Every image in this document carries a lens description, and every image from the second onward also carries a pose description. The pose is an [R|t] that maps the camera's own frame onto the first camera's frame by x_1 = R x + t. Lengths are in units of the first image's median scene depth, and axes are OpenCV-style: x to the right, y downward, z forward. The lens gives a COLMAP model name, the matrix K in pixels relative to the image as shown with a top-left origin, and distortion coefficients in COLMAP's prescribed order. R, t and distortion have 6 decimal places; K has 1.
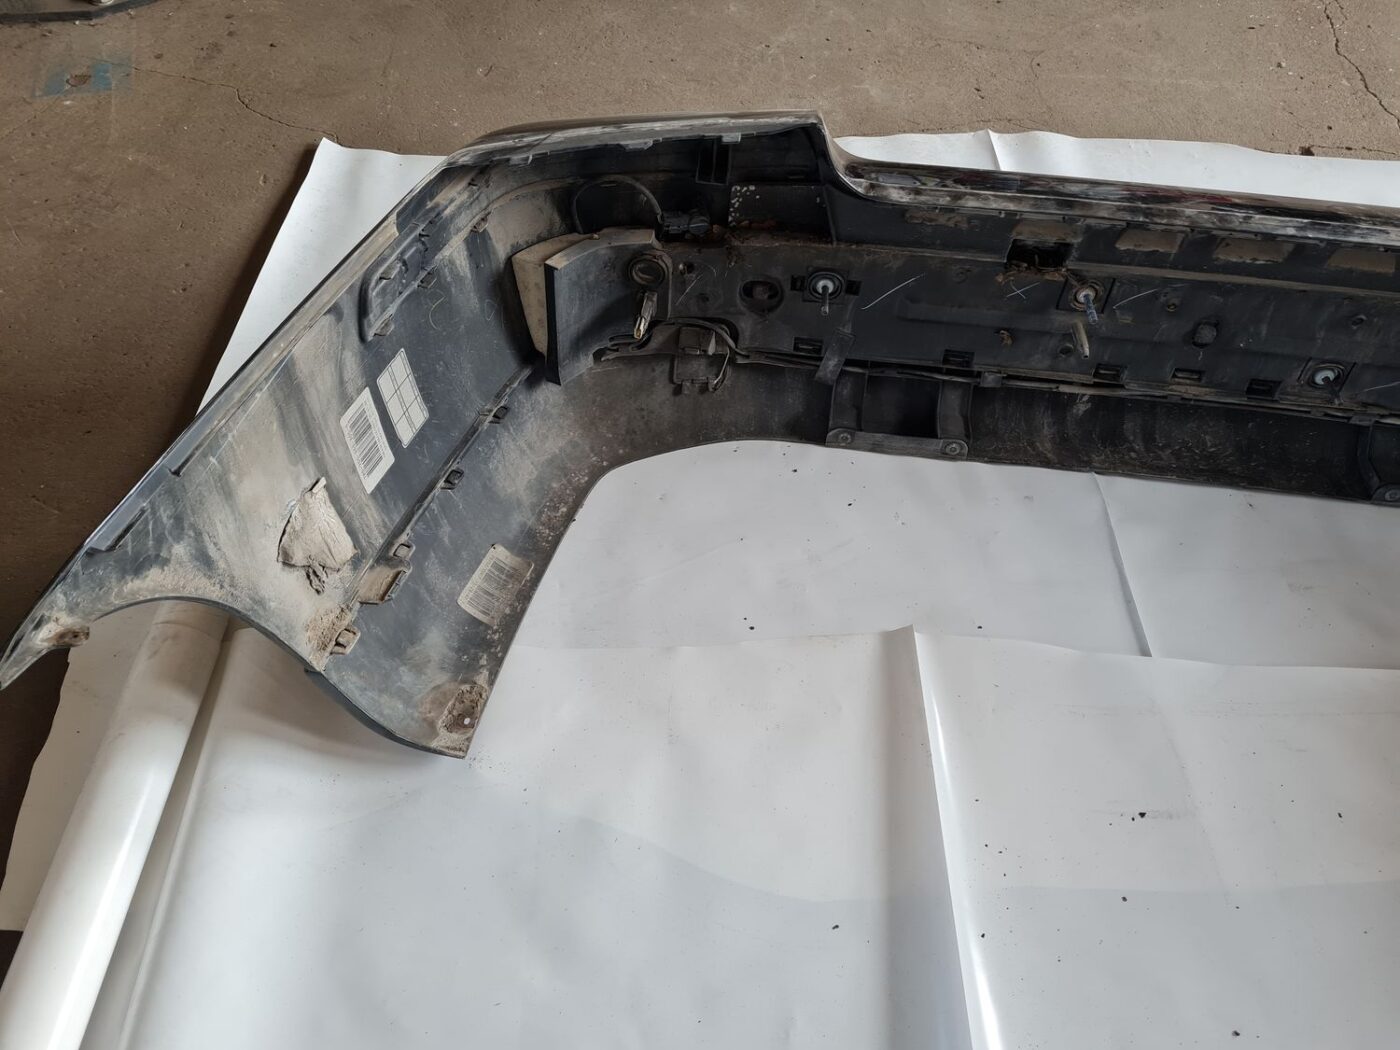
lens RADIAL K [[1060.0, 0, 719.7], [0, 1060.0, 496.7], [0, 0, 1]] dist [0.051524, -0.042150]
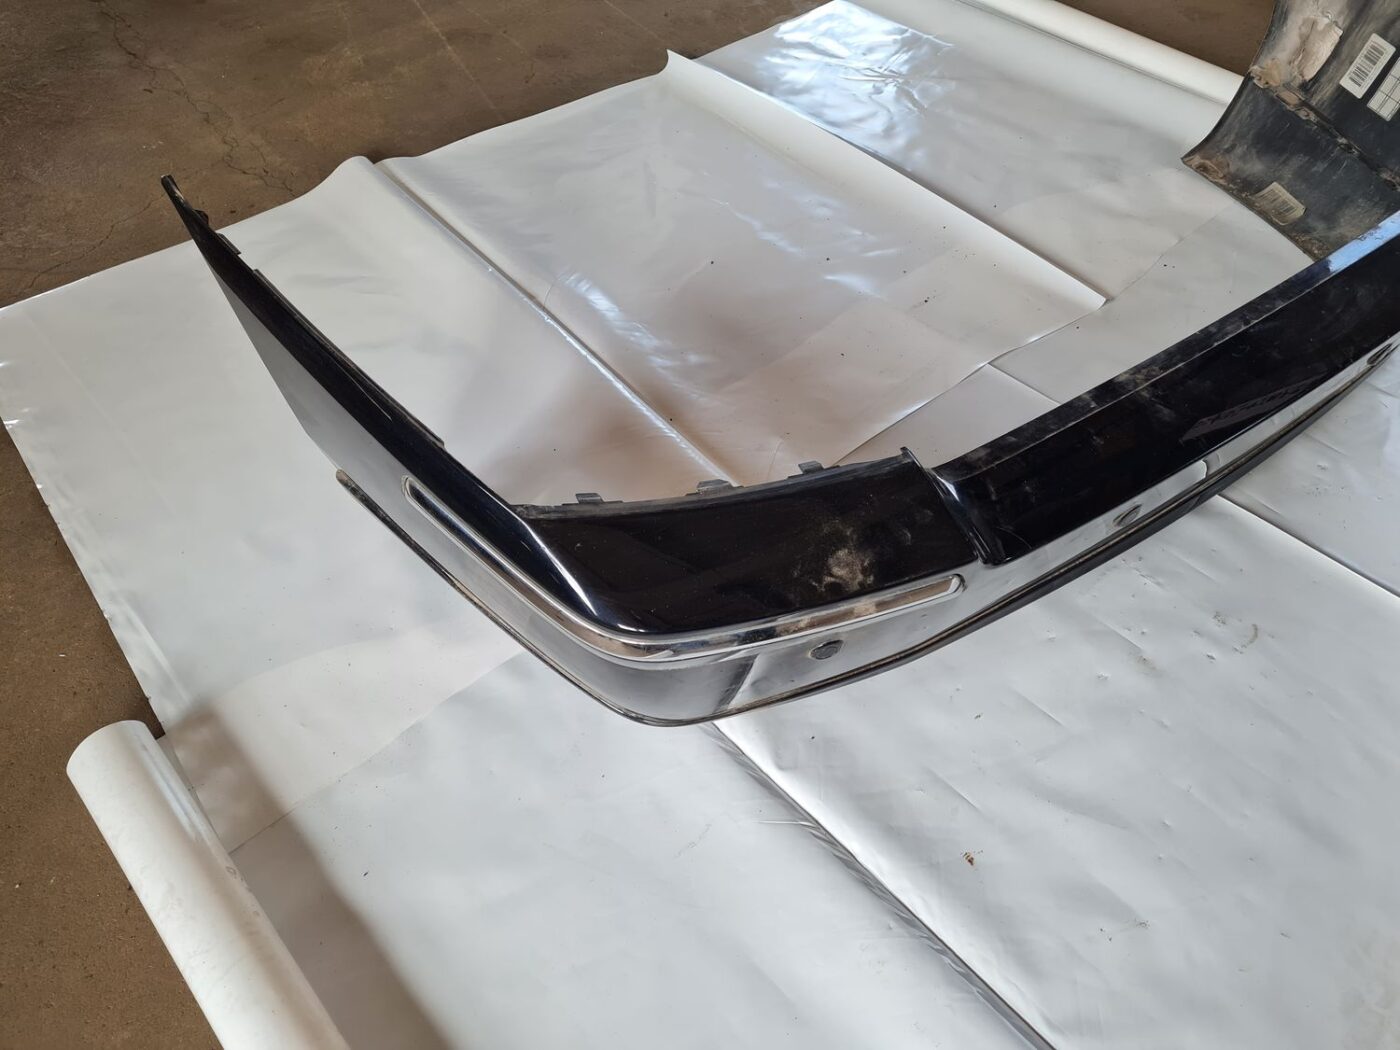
lens RADIAL K [[1060.0, 0, 703.3], [0, 1060.0, 518.9], [0, 0, 1]] dist [0.051524, -0.042150]
pose [[-0.764088, 0.446366, -0.465754, 1.390558], [-0.535284, -0.035726, 0.843916, -0.820844], [0.360056, 0.894137, 0.266230, 0.639852]]
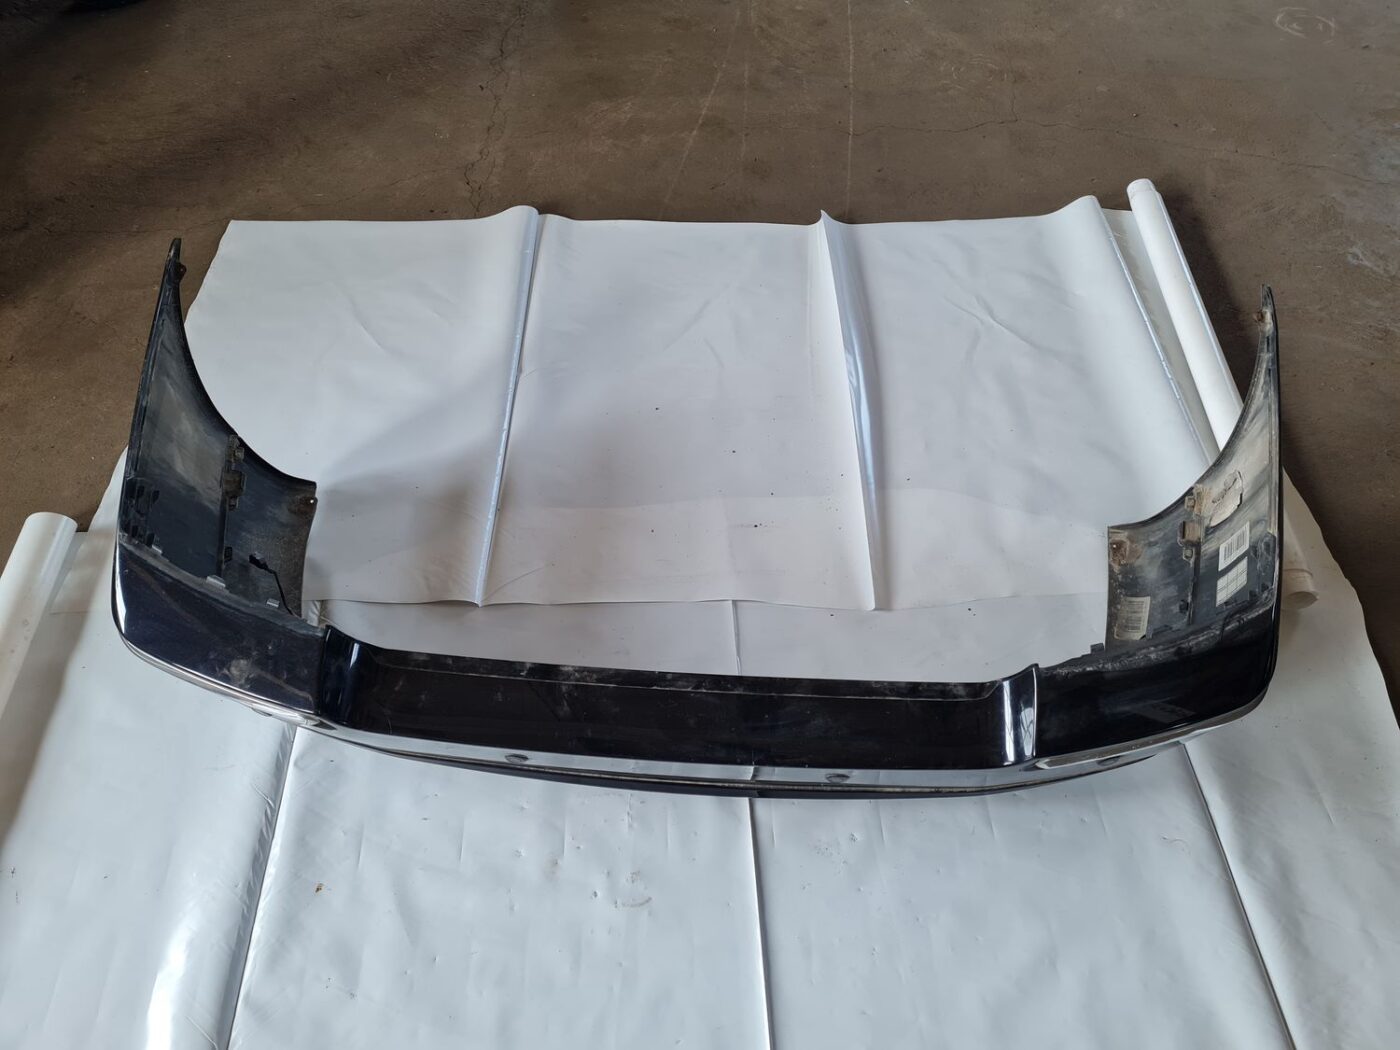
lens RADIAL K [[1060.0, 0, 714.6], [0, 1060.0, 528.0], [0, 0, 1]] dist [0.051524, -0.042150]
pose [[-0.998762, -0.014507, -0.047572, 0.490102], [-0.041802, -0.273397, 0.960993, -1.368928], [-0.026947, 0.961792, 0.272452, 0.413912]]
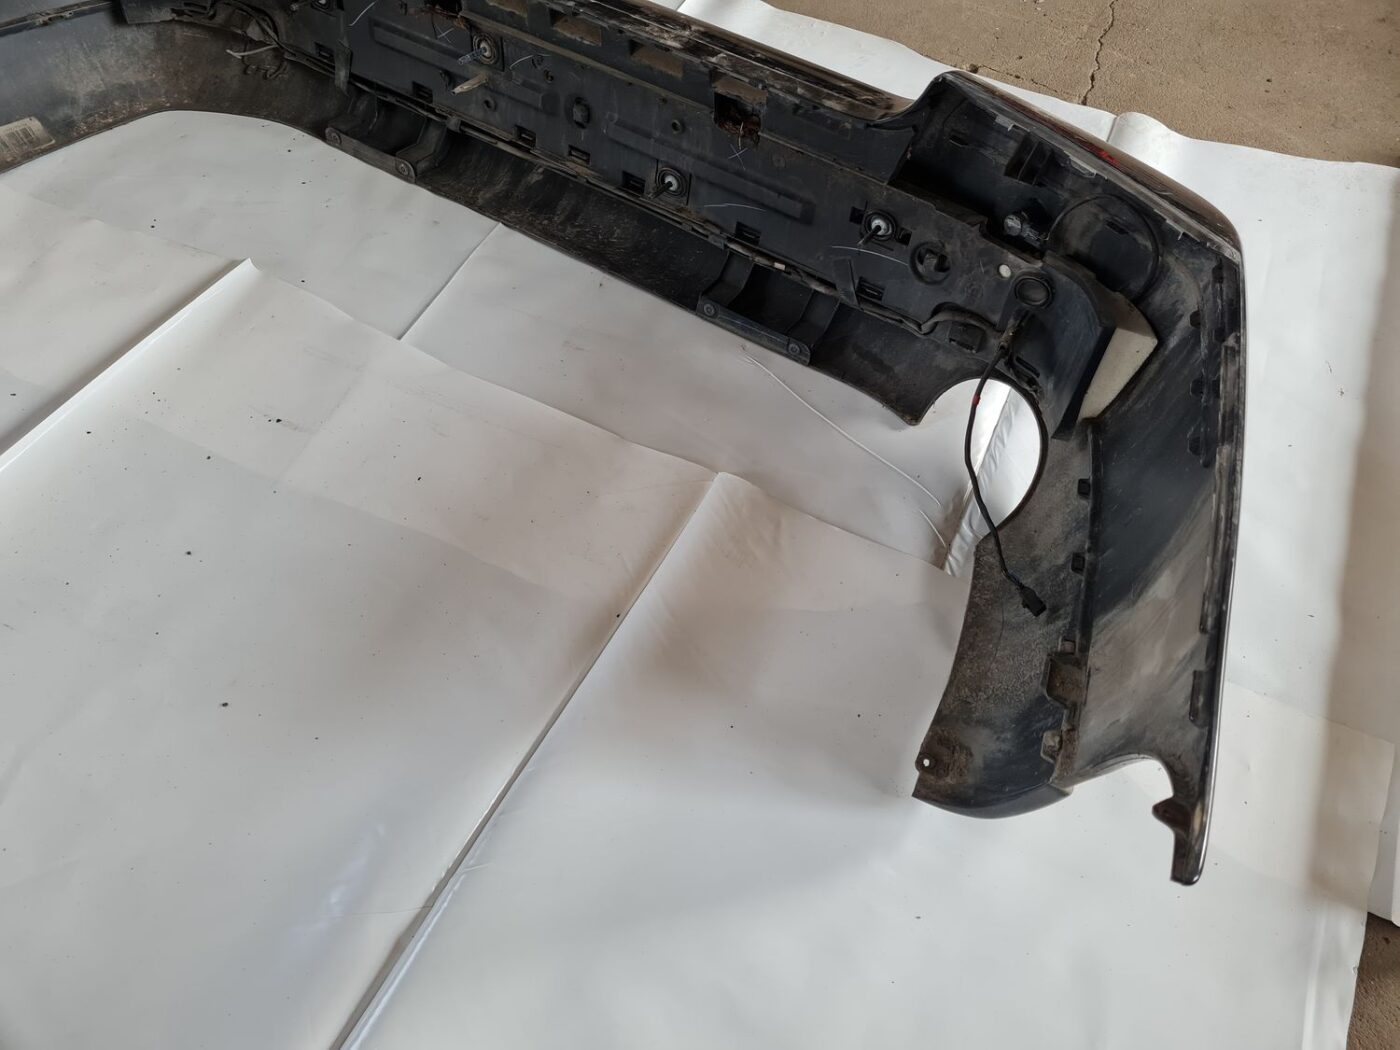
lens RADIAL K [[1060.0, 0, 739.2], [0, 1060.0, 498.0], [0, 0, 1]] dist [0.051524, -0.042150]
pose [[0.900116, 0.339518, -0.272980, 1.081264], [-0.337524, 0.939664, 0.055763, 0.115114], [0.275442, 0.041944, 0.960402, -0.031607]]
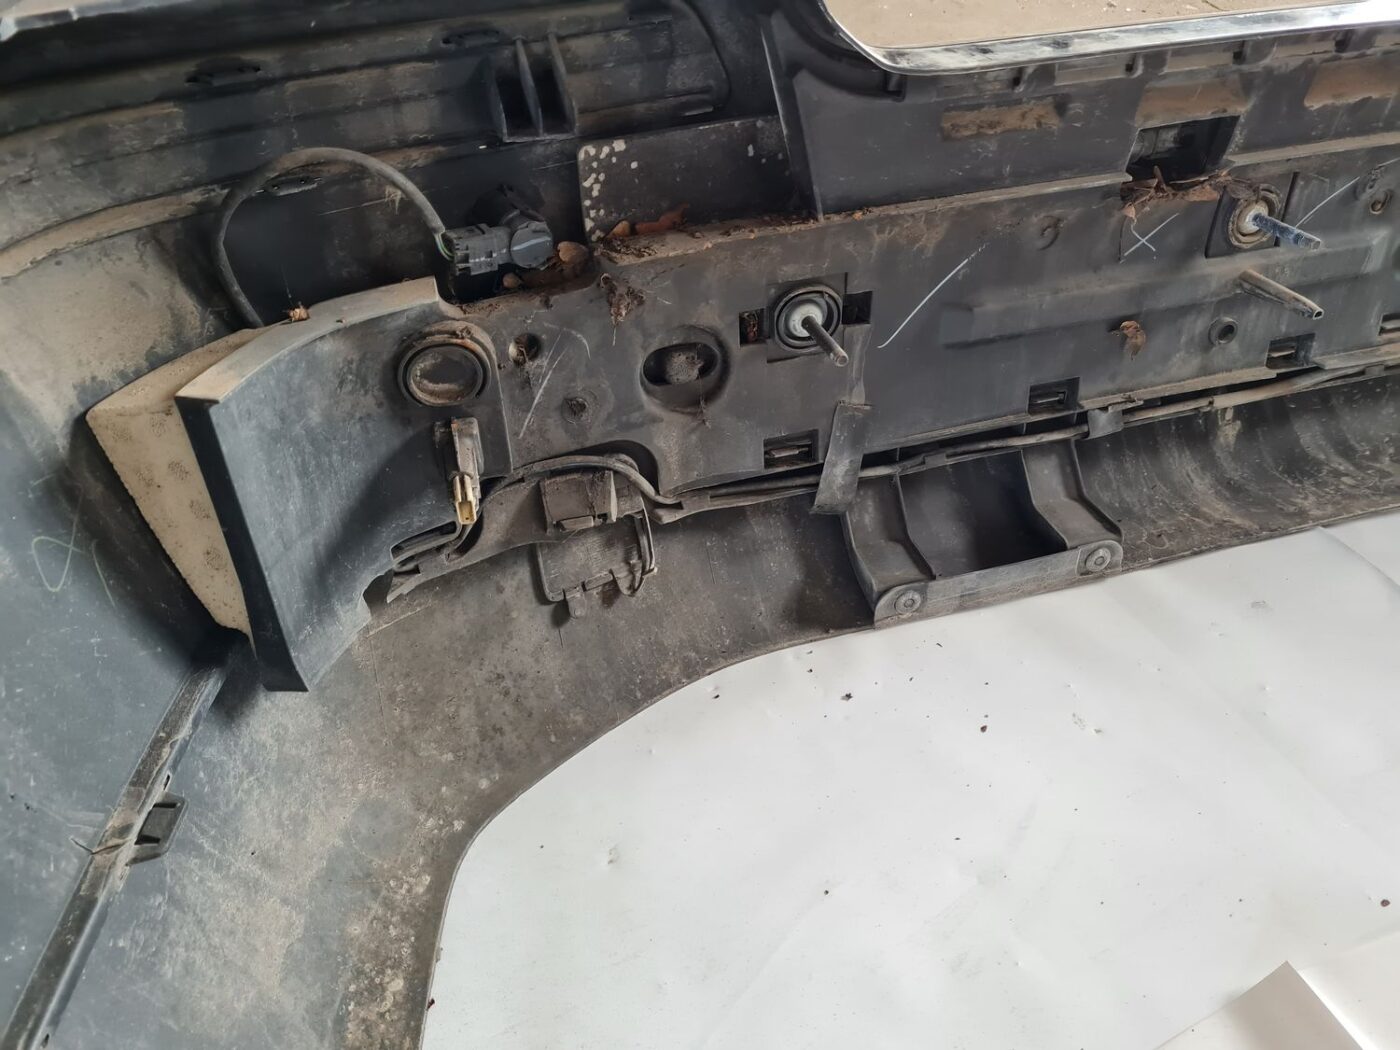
lens RADIAL K [[1060.0, 0, 727.2], [0, 1060.0, 497.6], [0, 0, 1]] dist [0.051524, -0.042150]
pose [[0.924627, -0.279933, 0.258269, -0.086031], [0.318273, 0.940345, -0.120225, -0.074145], [-0.209207, 0.193364, 0.958563, 0.560473]]
